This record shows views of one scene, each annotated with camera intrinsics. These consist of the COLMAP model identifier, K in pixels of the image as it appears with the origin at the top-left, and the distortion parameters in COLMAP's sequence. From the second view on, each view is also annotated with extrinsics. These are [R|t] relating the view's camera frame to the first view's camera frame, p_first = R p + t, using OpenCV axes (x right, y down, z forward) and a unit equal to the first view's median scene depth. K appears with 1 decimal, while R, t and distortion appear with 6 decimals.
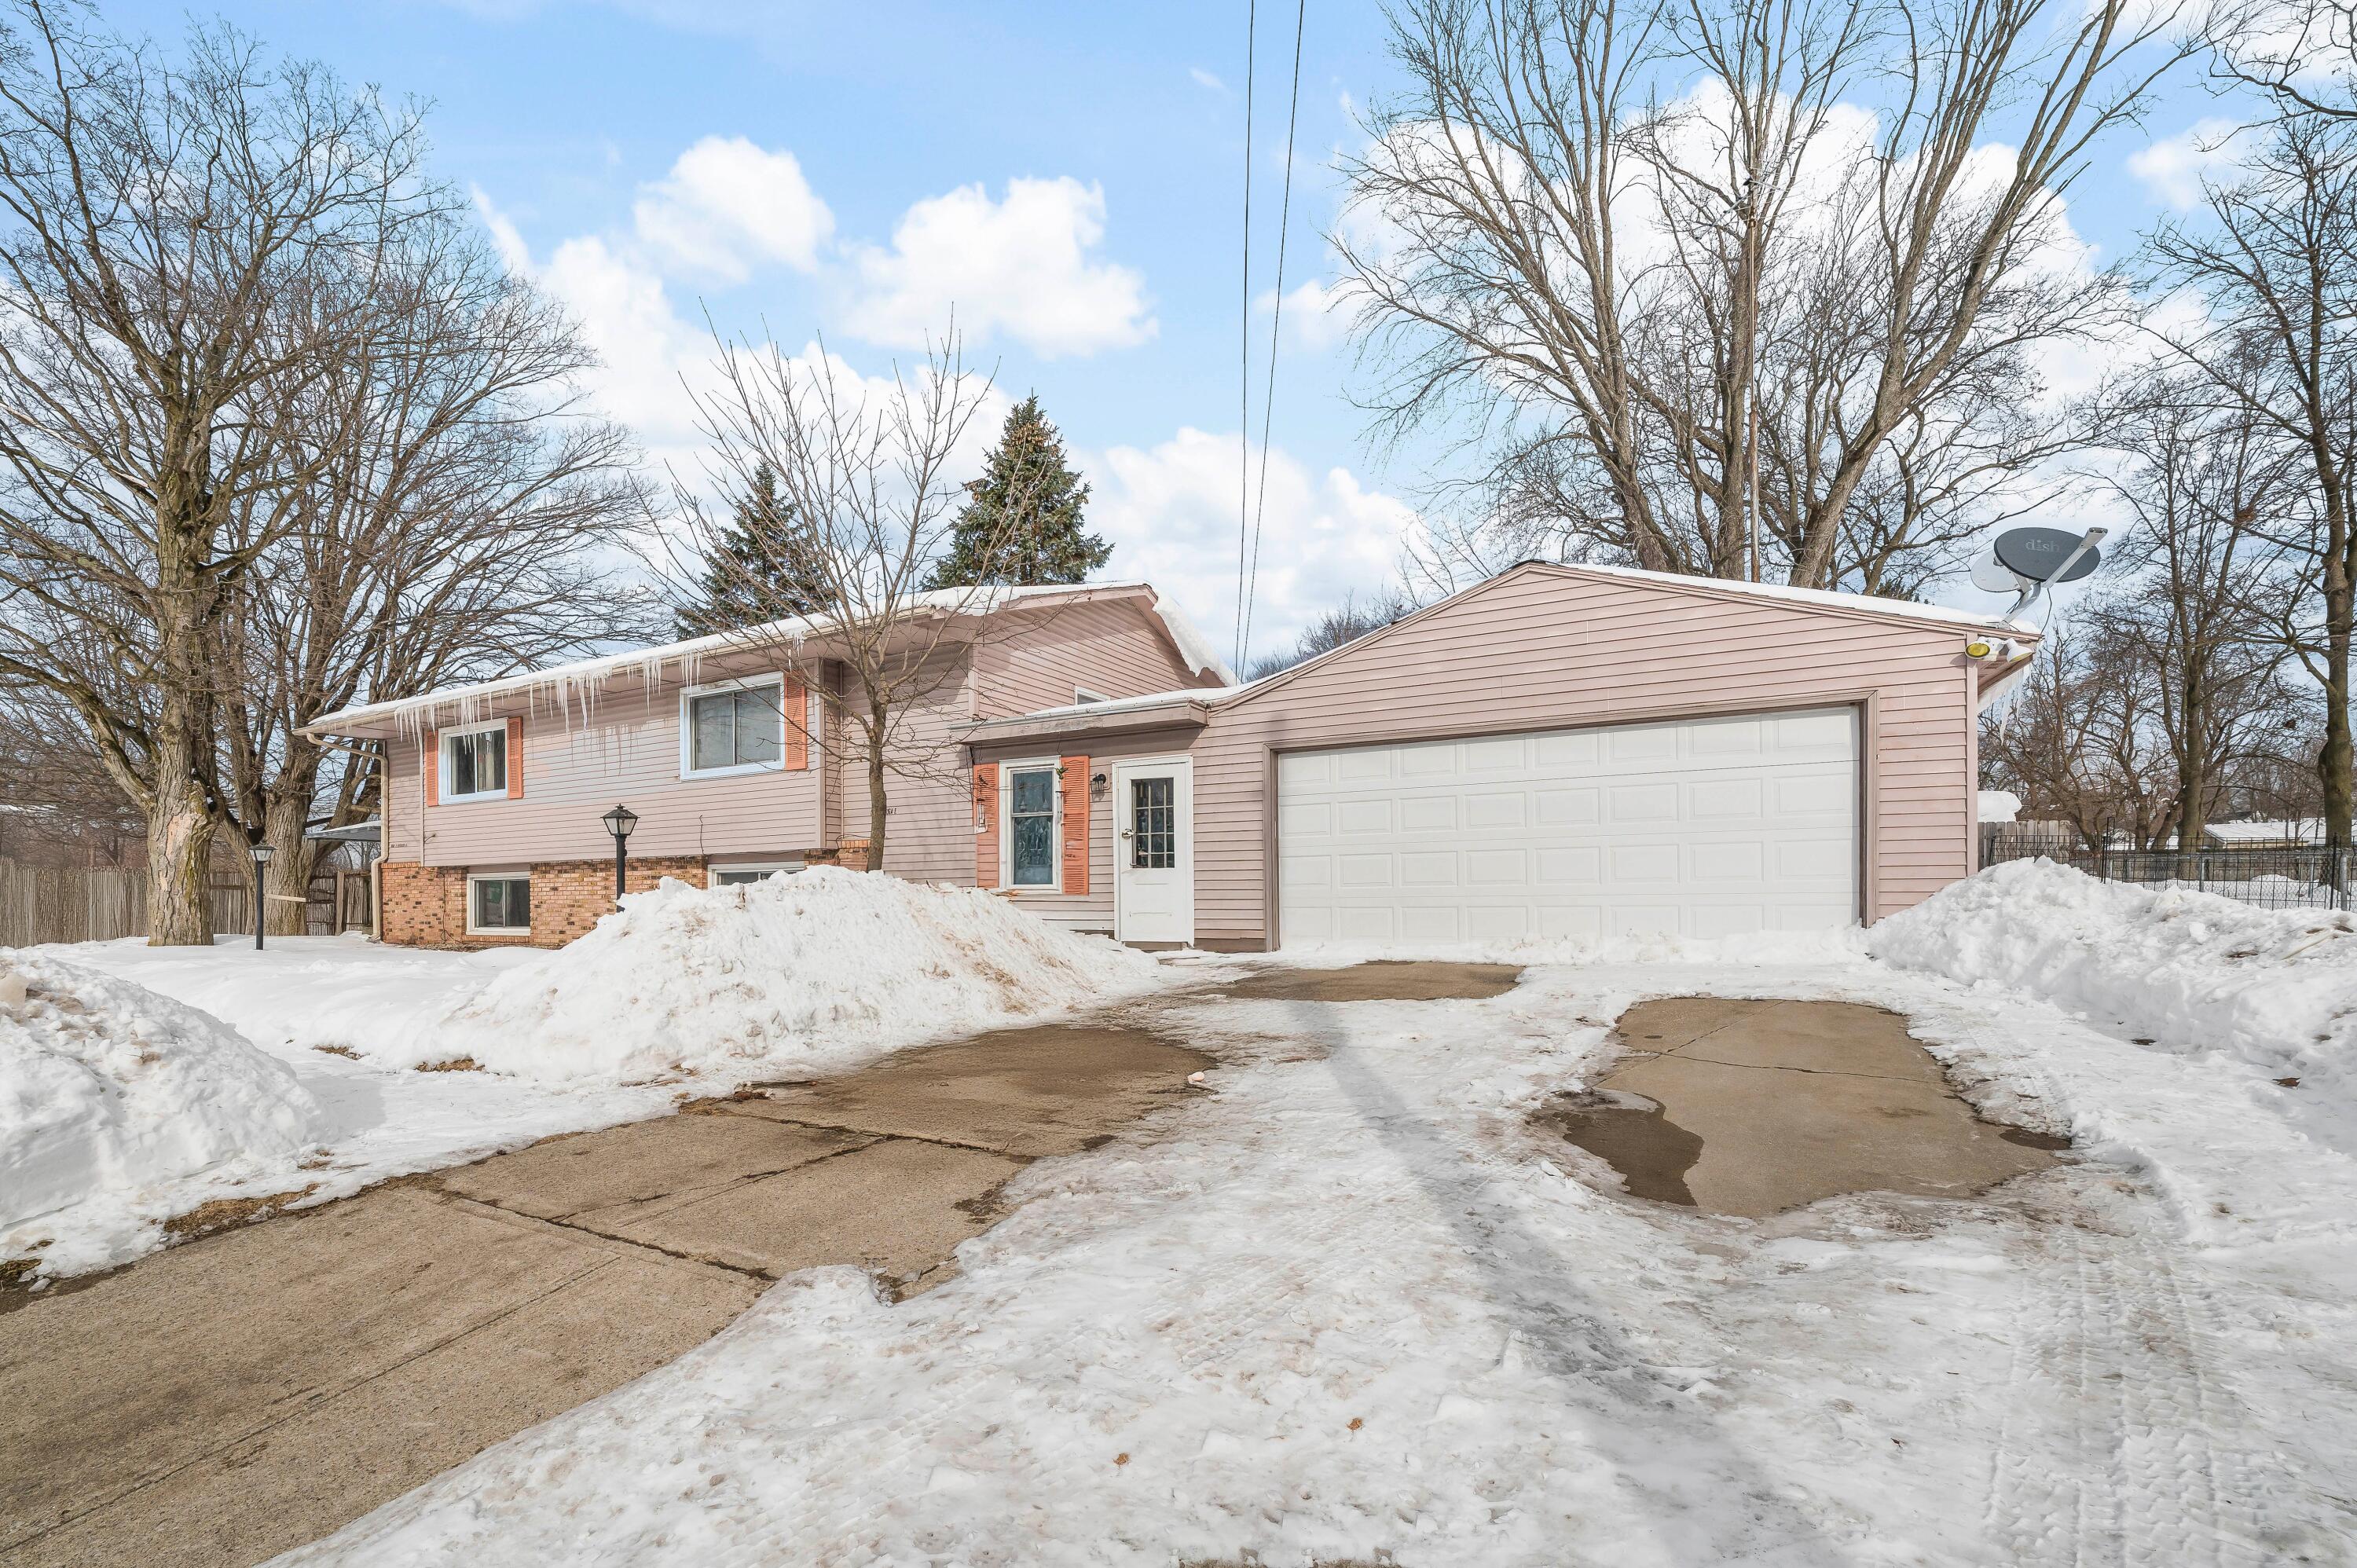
lens RADIAL K [[922.7, 0, 1189.3], [0, 922.7, 787.0], [0, 0, 1]] dist [-0.002304, -0.000044]
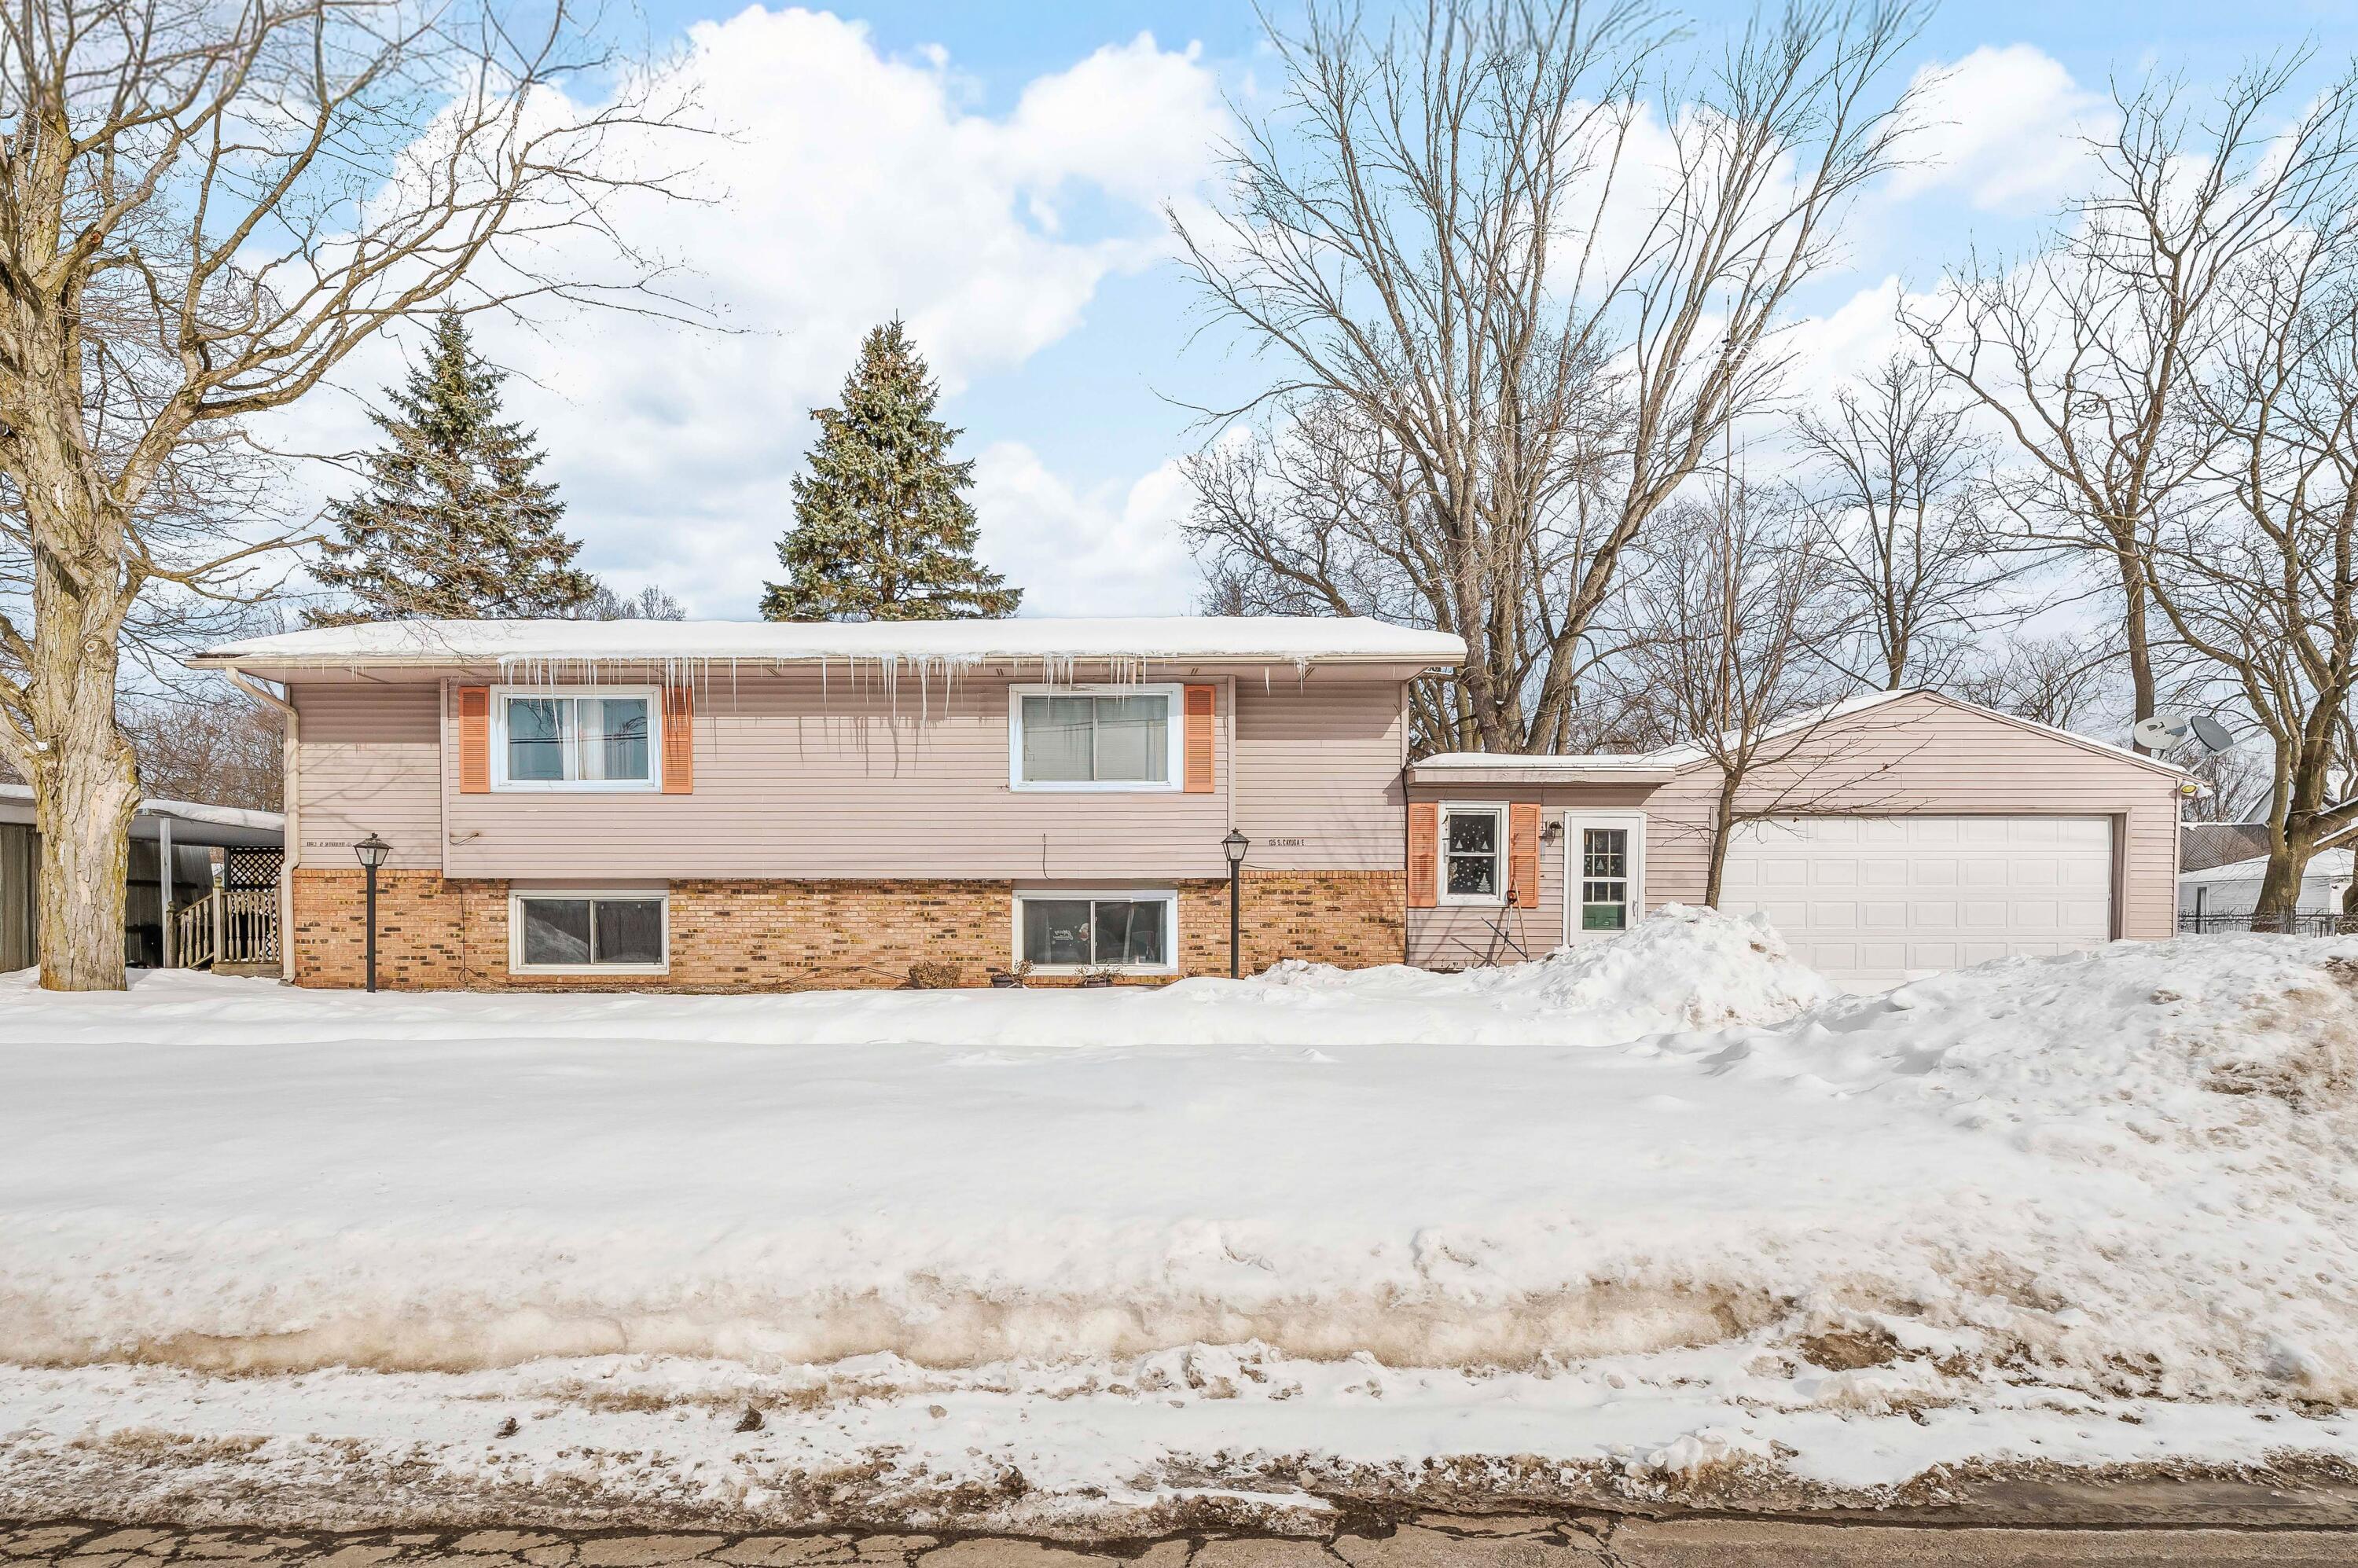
lens RADIAL K [[923.1, 0, 1168.7], [0, 923.1, 785.0], [0, 0, 1]] dist [-0.002304, -0.000044]
pose [[0.900582, 0.077320, 0.427753, -0.942327], [-0.062868, 0.996875, -0.047833, 0.022464], [-0.430115, 0.016186, 0.902629, 0.193345]]
